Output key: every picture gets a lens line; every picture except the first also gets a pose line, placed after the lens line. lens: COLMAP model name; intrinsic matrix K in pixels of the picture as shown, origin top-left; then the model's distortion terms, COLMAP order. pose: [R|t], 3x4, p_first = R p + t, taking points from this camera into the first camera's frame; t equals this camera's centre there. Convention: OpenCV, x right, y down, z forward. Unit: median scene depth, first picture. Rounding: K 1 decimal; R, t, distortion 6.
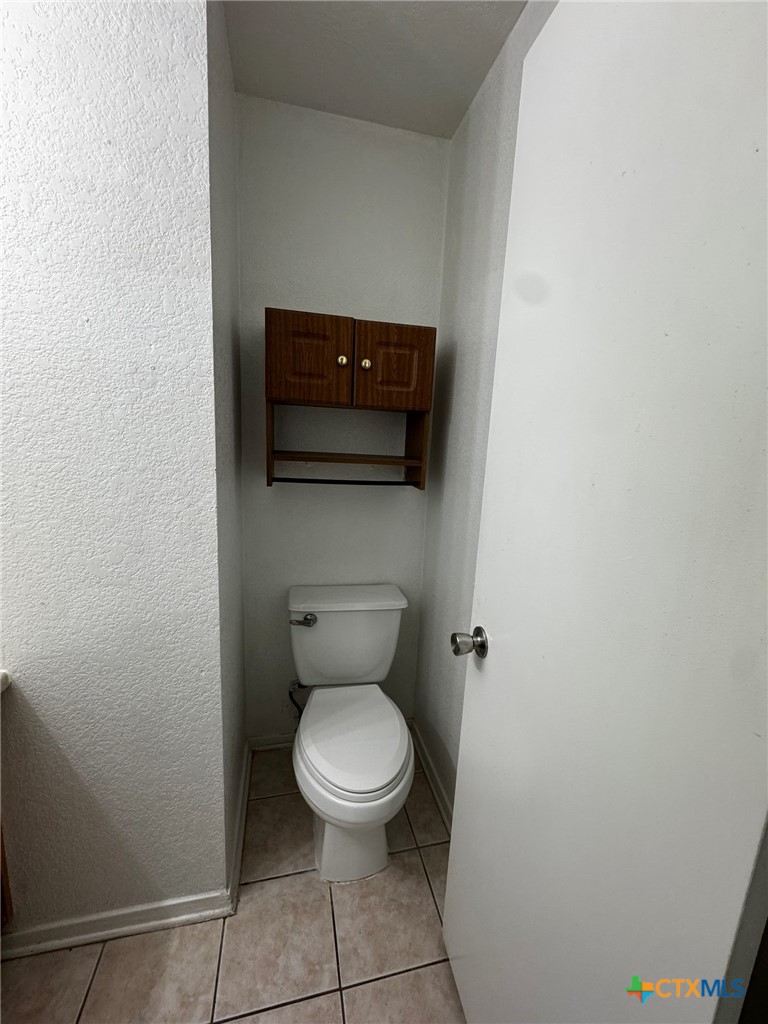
lens RADIAL K [[409.5, 0, 385.9], [0, 409.5, 514.2], [0, 0, 1]] dist [-0.002868, 0.000416]
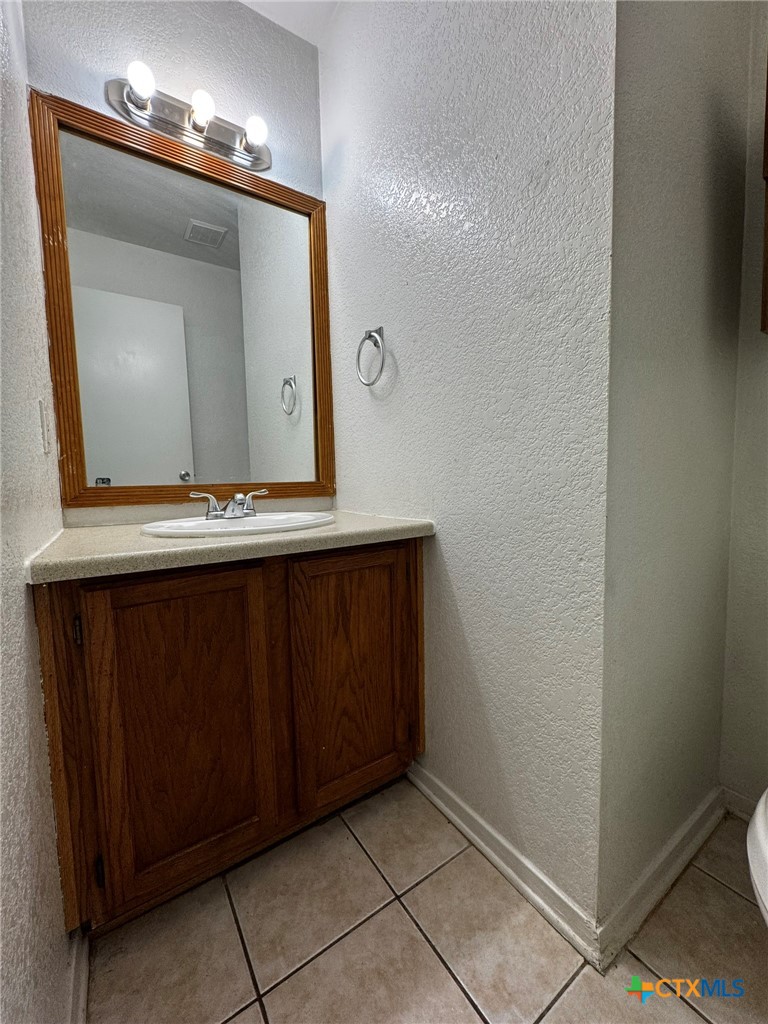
lens RADIAL K [[409.5, 0, 388.1], [0, 409.5, 511.8], [0, 0, 1]] dist [-0.002868, 0.000416]
pose [[0.352703, 0.020840, -0.935503, 0.108360], [-0.127629, 0.991480, -0.026032, 0.374461], [0.926991, 0.128579, 0.352358, 0.432297]]
